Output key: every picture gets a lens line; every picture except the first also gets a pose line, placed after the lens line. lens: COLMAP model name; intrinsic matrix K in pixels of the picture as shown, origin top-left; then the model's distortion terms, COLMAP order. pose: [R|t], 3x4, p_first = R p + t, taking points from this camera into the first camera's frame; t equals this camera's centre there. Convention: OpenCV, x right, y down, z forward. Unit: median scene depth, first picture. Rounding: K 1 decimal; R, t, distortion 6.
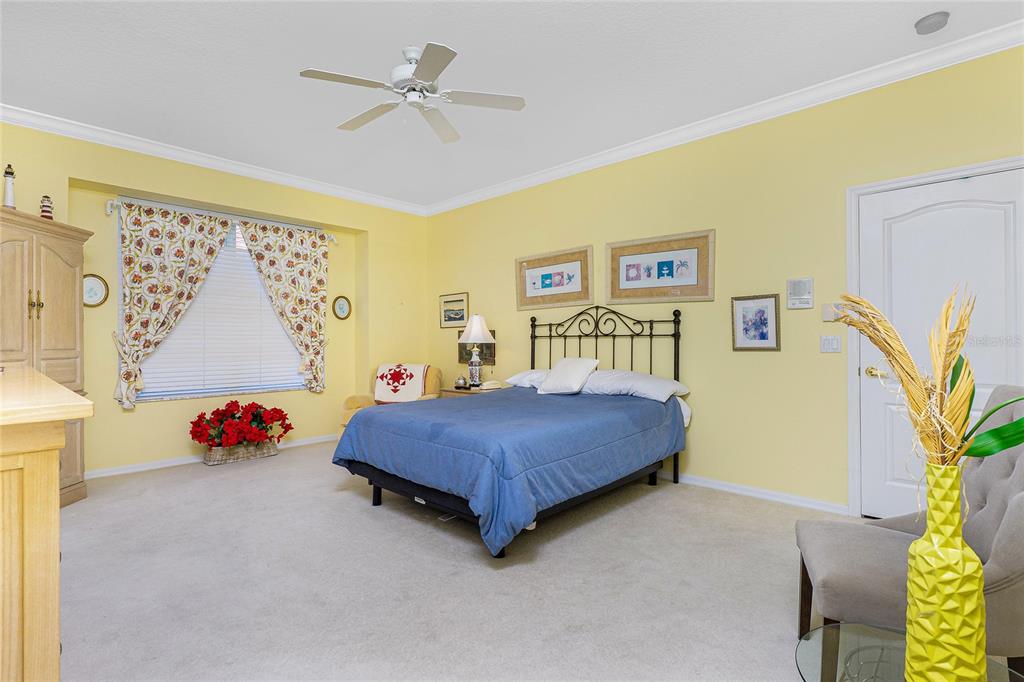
lens RADIAL K [[485.8, 0, 513.2], [0, 485.8, 342.3], [0, 0, 1]] dist [0.003035, 0.001574]
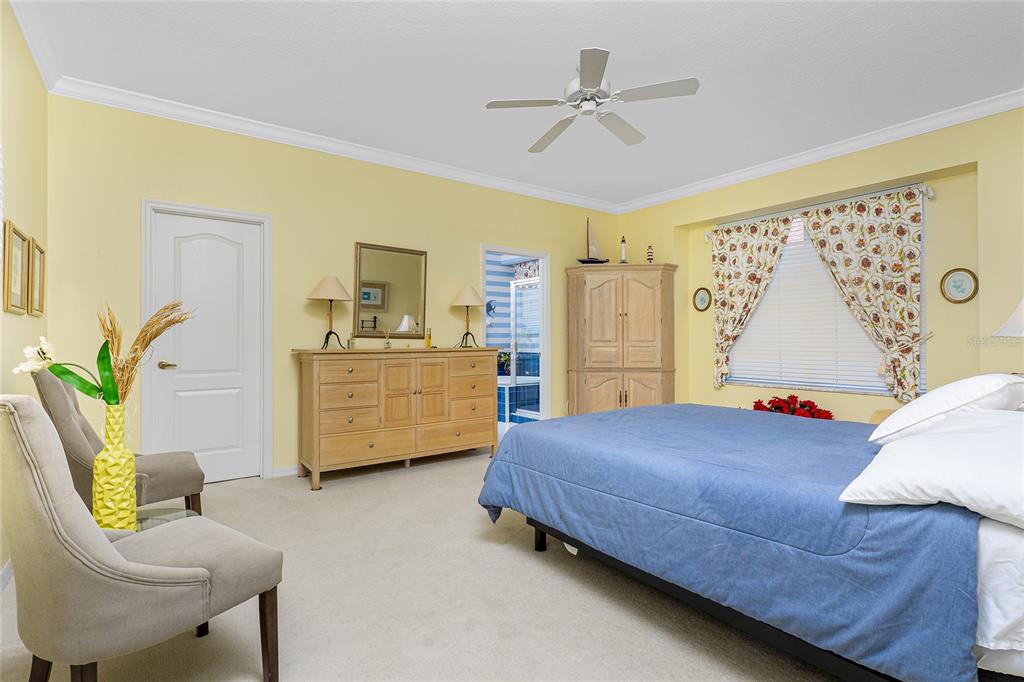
lens RADIAL K [[485.8, 0, 510.2], [0, 485.8, 339.2], [0, 0, 1]] dist [0.003035, 0.001574]
pose [[-0.178950, 0.000772, -0.983858, 0.511201], [-0.003502, 0.999993, 0.001421, 0.006305], [0.983852, 0.003699, -0.178946, 0.599384]]
